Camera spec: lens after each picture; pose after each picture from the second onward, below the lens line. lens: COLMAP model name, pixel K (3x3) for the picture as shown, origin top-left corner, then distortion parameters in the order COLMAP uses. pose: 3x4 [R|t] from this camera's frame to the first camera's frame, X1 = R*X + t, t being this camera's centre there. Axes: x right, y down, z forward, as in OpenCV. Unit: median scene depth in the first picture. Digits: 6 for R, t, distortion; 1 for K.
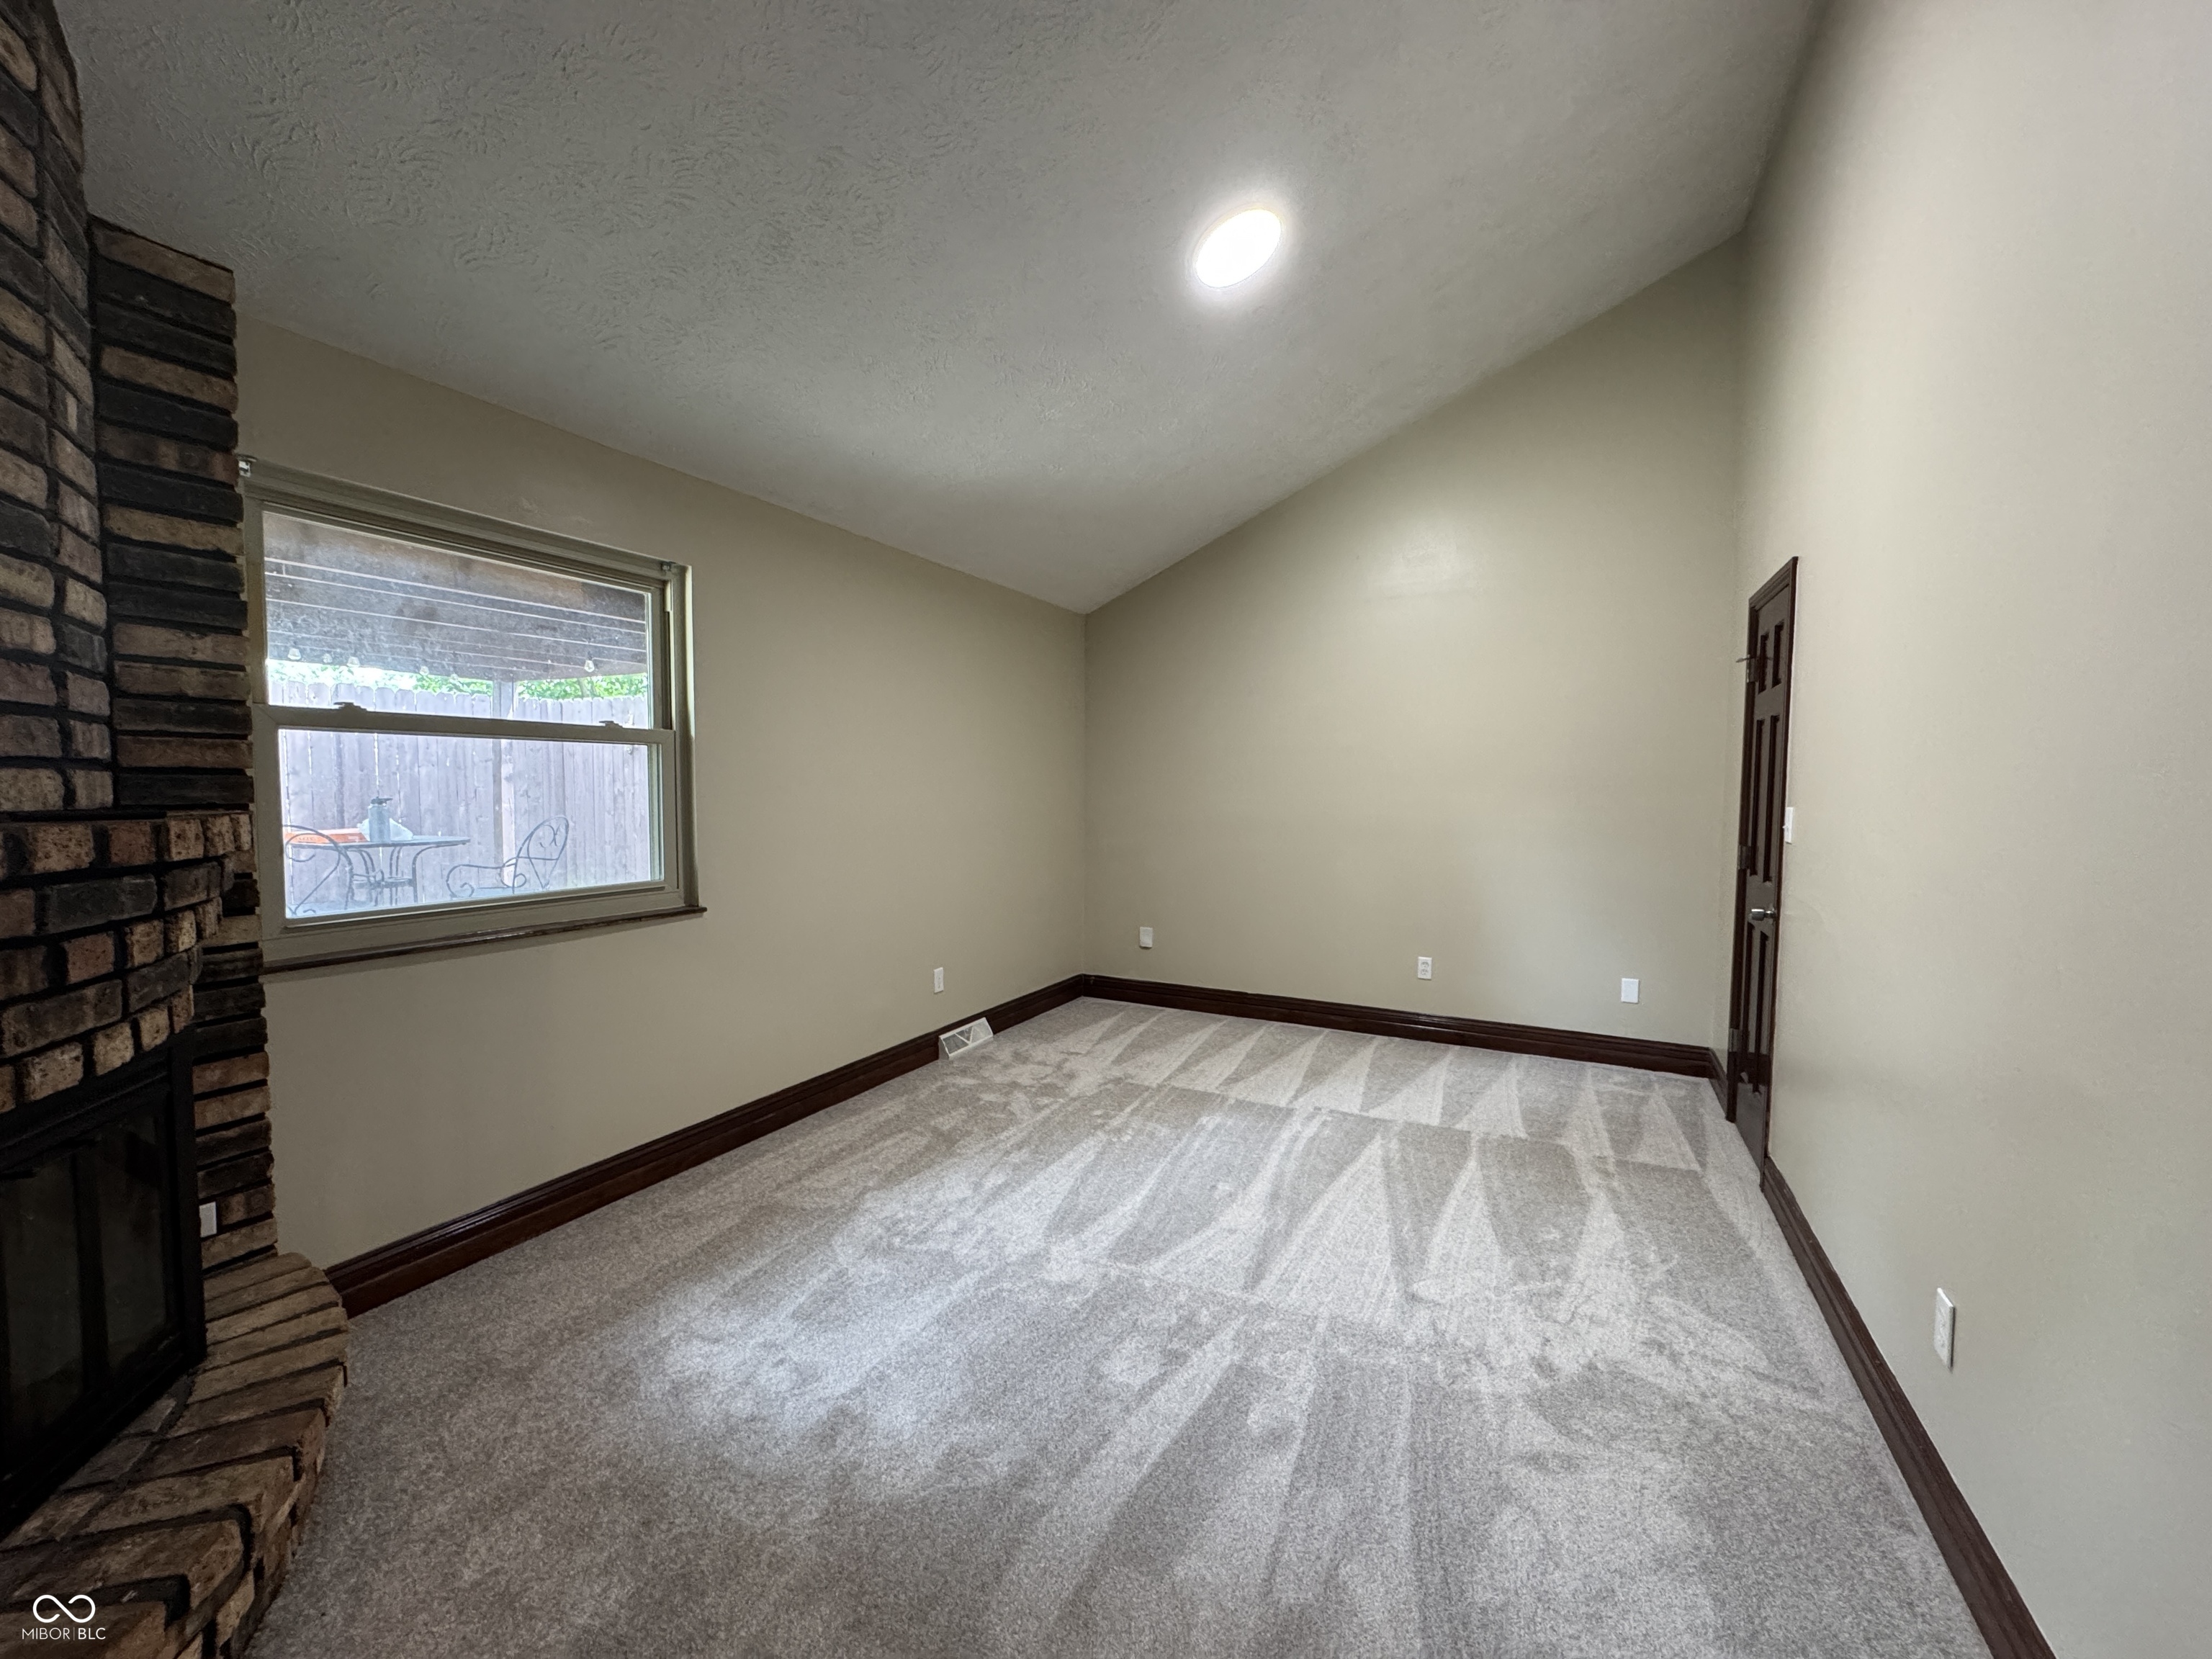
lens RADIAL K [[885.2, 0, 1107.1], [0, 885.2, 826.3], [0, 0, 1]] dist [-0.003597, -0.002636]
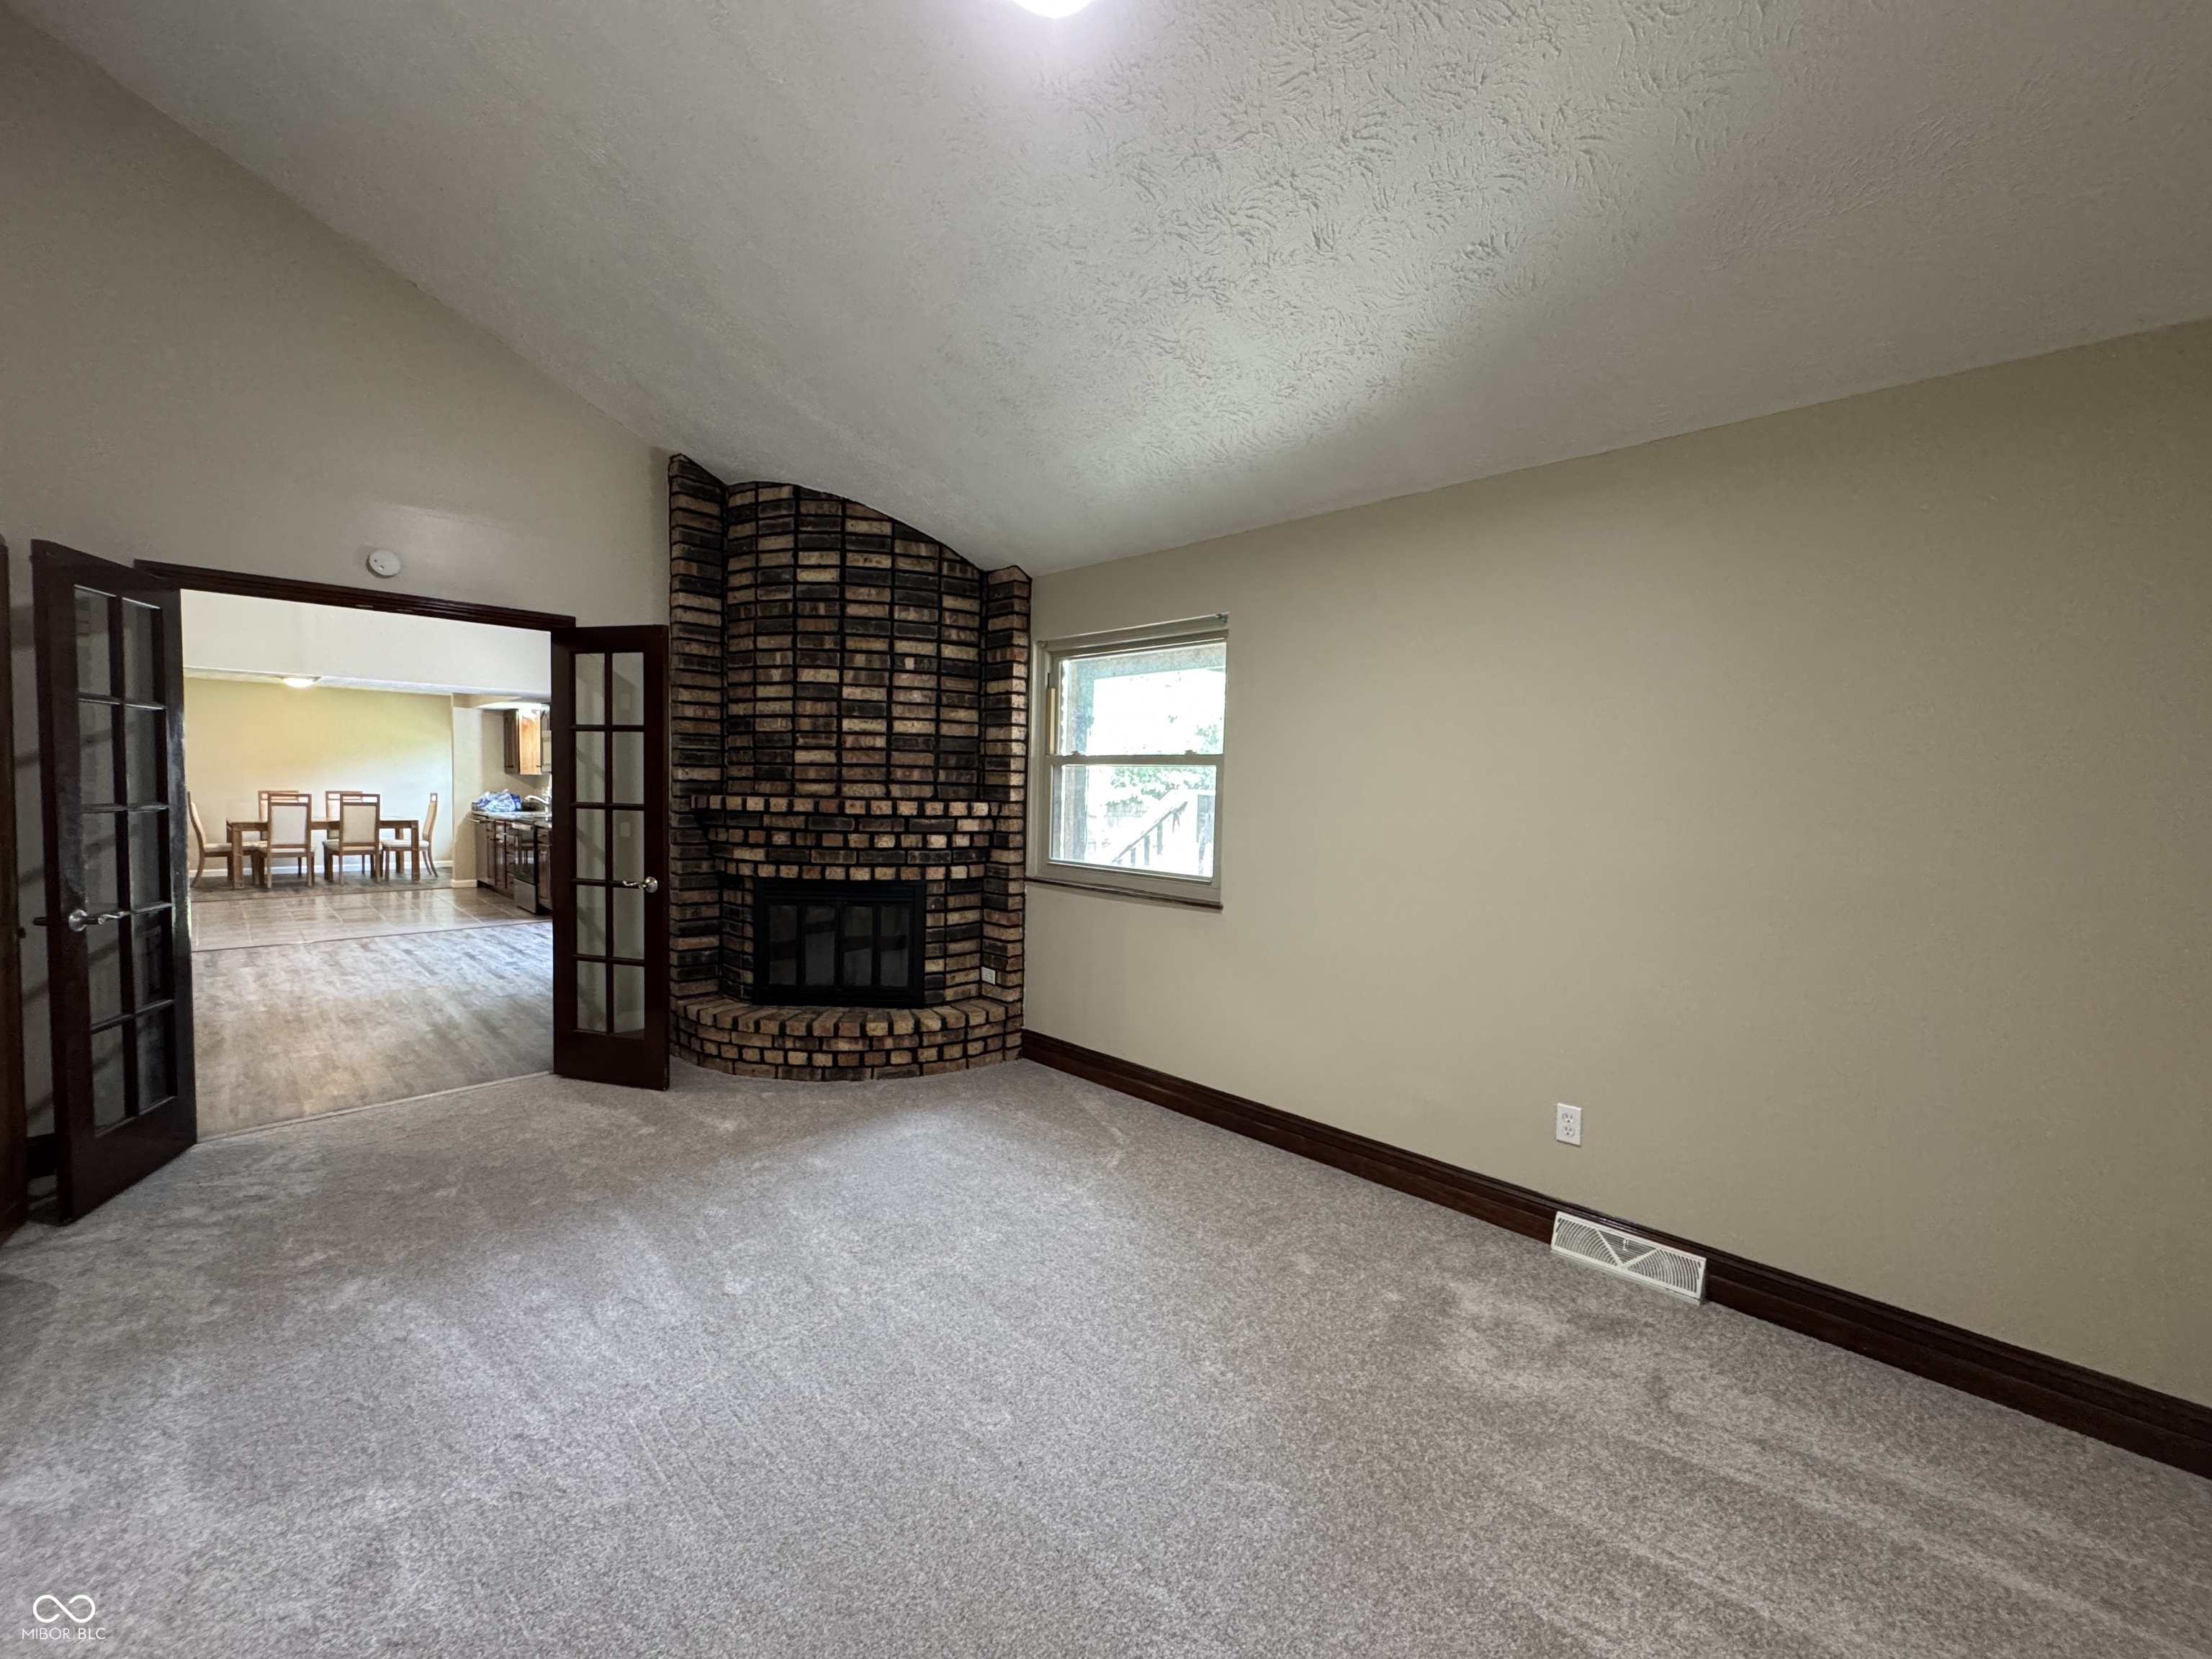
lens RADIAL K [[885.2, 0, 1110.5], [0, 885.2, 838.7], [0, 0, 1]] dist [-0.003597, -0.002636]
pose [[-0.306765, 0.038366, -0.951012, 0.630322], [-0.071753, 0.995412, 0.063302, -0.052714], [0.949077, 0.087657, -0.302604, 1.118224]]
